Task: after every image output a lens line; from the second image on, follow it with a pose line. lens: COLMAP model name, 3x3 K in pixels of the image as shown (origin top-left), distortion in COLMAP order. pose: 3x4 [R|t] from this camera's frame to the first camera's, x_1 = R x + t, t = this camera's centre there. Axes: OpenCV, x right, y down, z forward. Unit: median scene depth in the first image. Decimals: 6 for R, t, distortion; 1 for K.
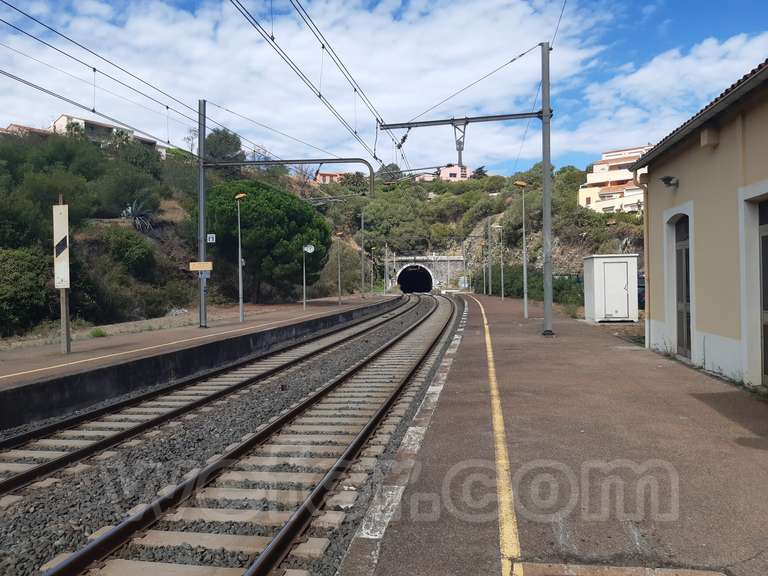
lens RADIAL K [[564.1, 0, 401.7], [0, 564.1, 268.1], [0, 0, 1]] dist [-0.057519, -0.001225]
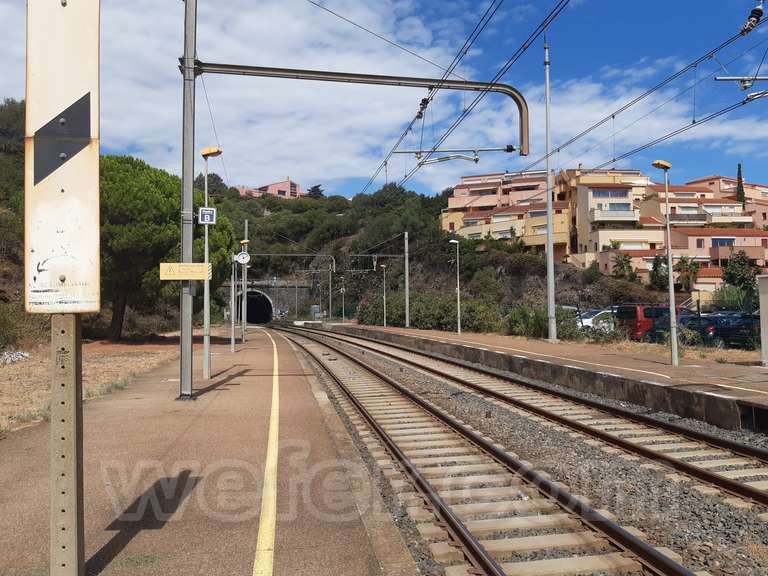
lens RADIAL K [[579.7, 0, 394.9], [0, 579.7, 263.7], [0, 0, 1]] dist [0.315619, 0.000203]
pose [[0.947444, 0.032506, 0.318267, -0.066034], [-0.015235, 0.998280, -0.056604, 0.000716], [-0.319560, 0.048780, 0.946310, 0.092412]]
